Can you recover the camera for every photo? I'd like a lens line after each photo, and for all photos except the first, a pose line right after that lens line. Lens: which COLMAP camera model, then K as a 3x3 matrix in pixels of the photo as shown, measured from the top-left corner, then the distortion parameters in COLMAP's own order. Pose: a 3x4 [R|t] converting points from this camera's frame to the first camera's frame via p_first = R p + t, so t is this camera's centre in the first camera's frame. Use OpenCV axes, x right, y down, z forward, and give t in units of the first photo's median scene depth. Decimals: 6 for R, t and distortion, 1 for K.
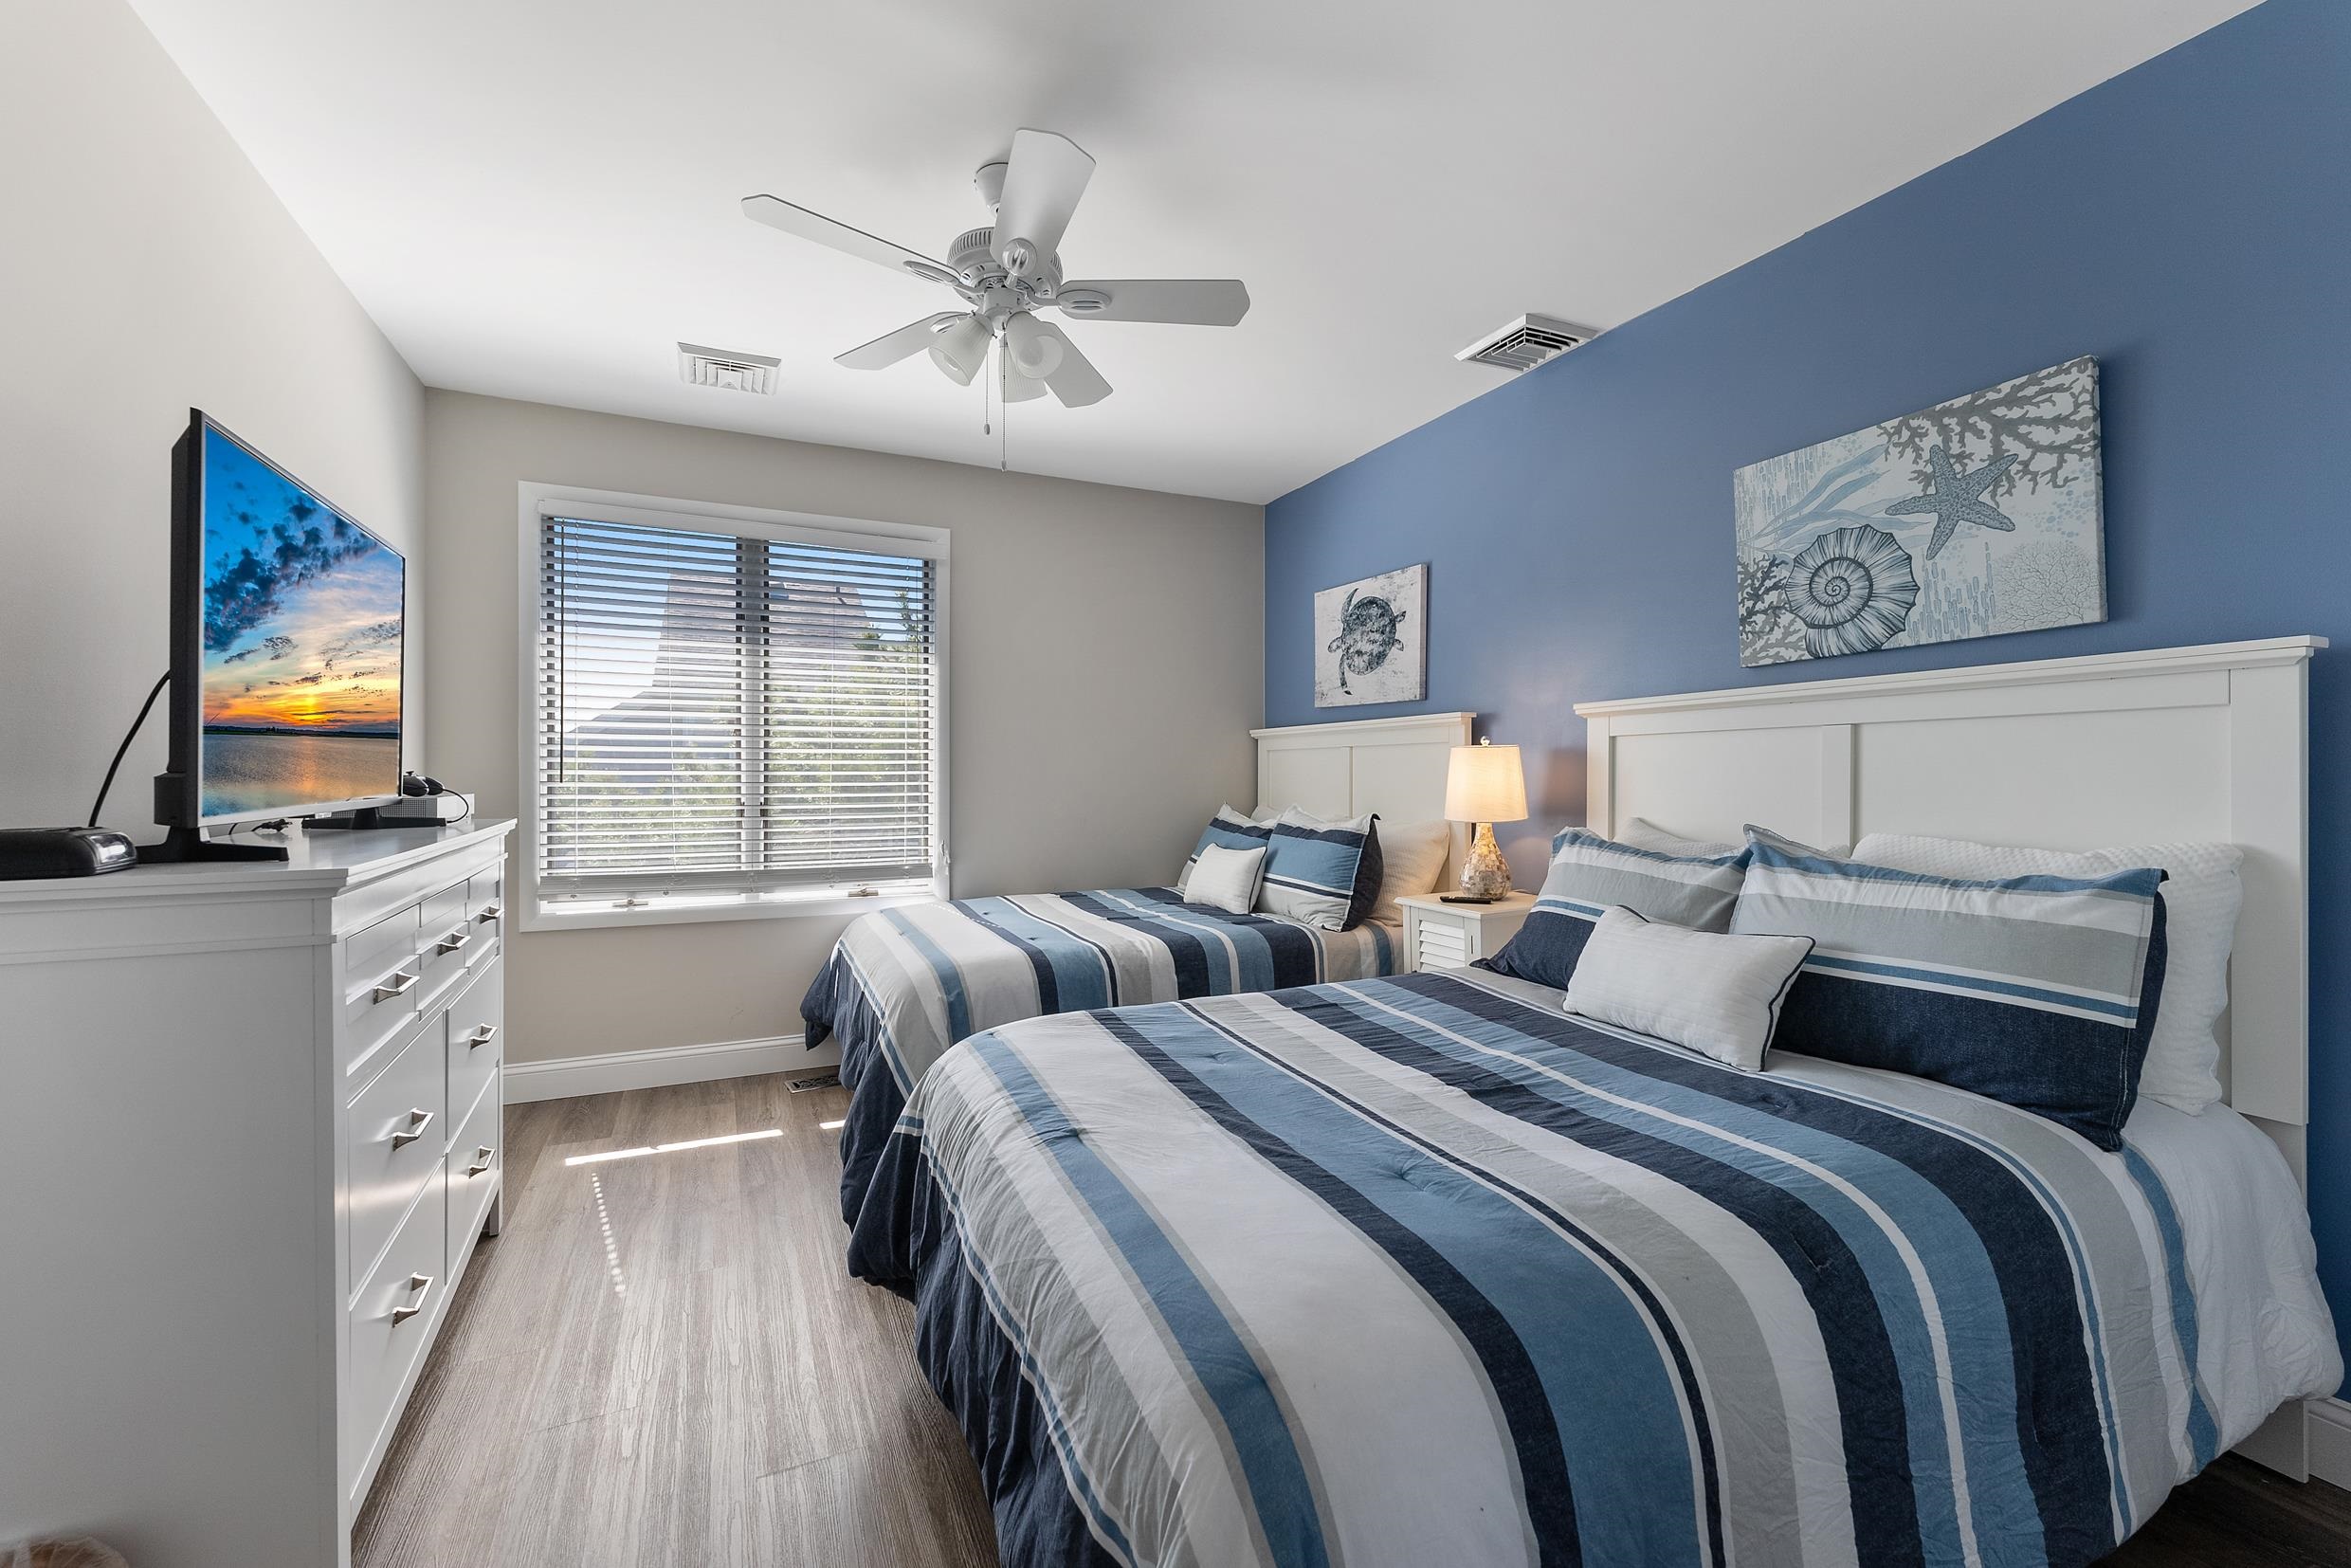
lens RADIAL K [[952.0, 0, 1233.2], [0, 952.0, 818.6], [0, 0, 1]] dist [0.000739, -0.000052]
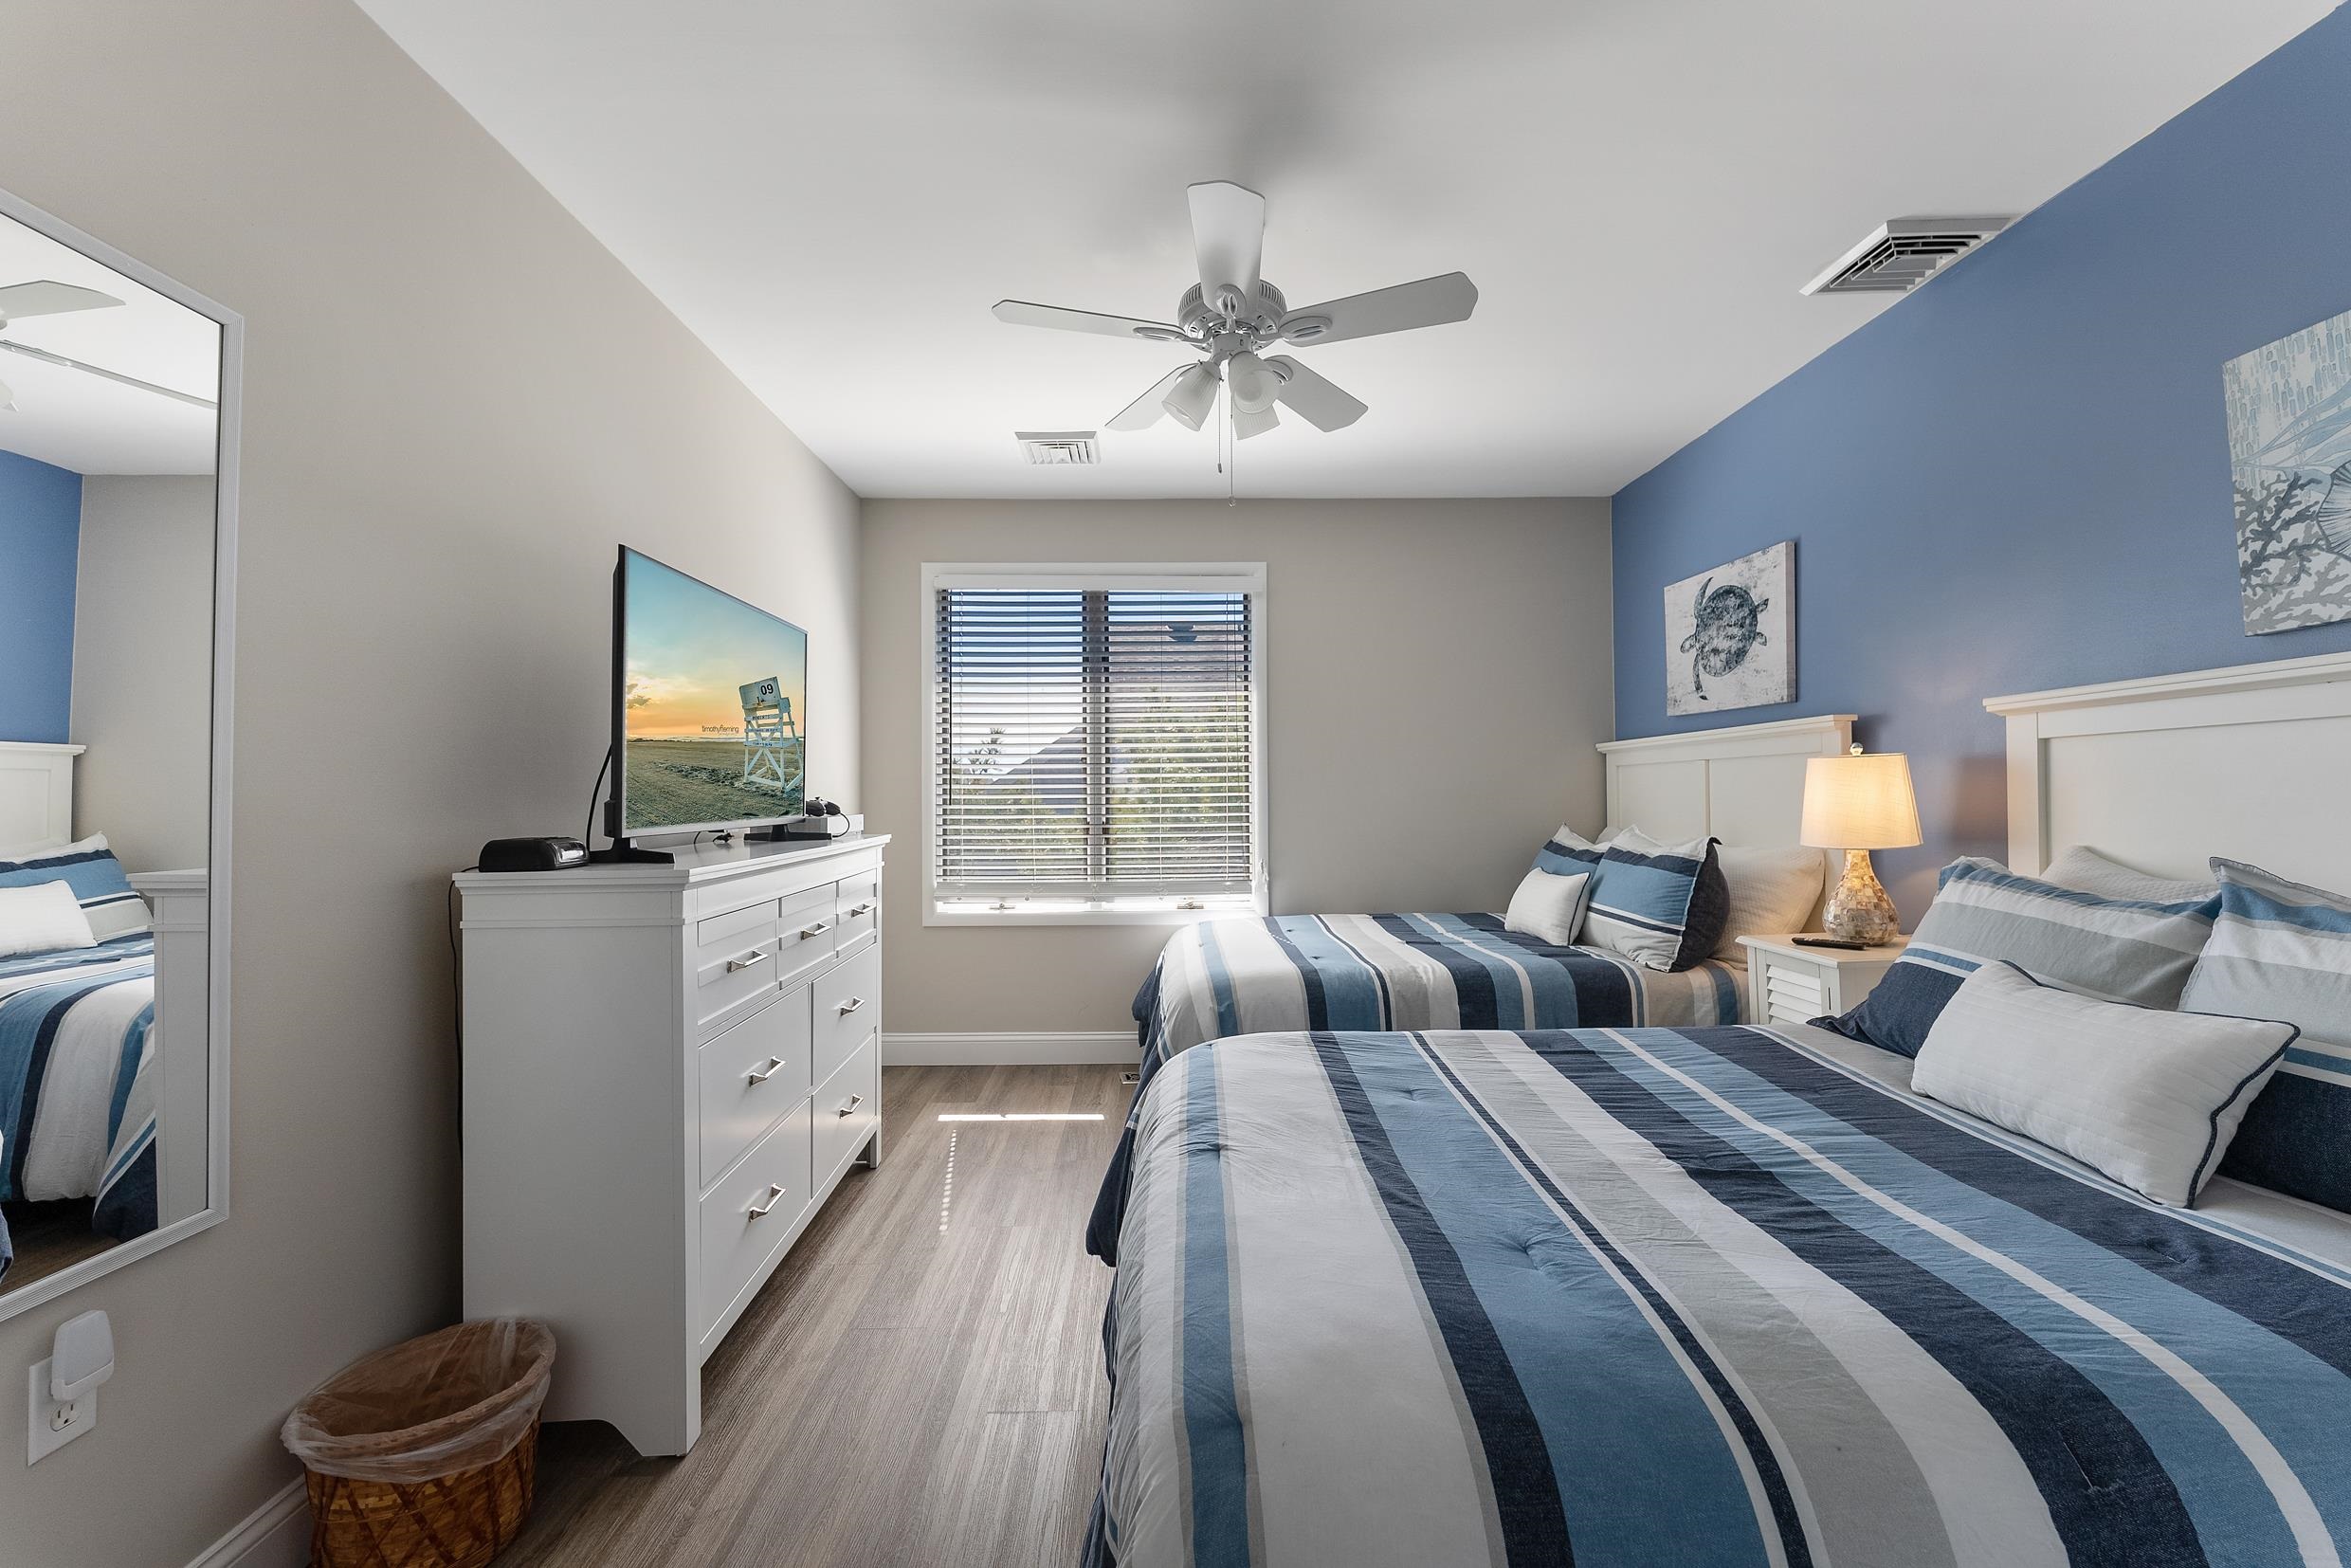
lens RADIAL K [[952.0, 0, 1178.8], [0, 952.0, 819.7], [0, 0, 1]] dist [0.000739, -0.000052]
pose [[0.908151, 0.002223, -0.418636, 0.131780], [-0.010687, 0.999783, -0.017874, -0.001029], [0.418506, 0.020706, 0.907978, 0.030843]]
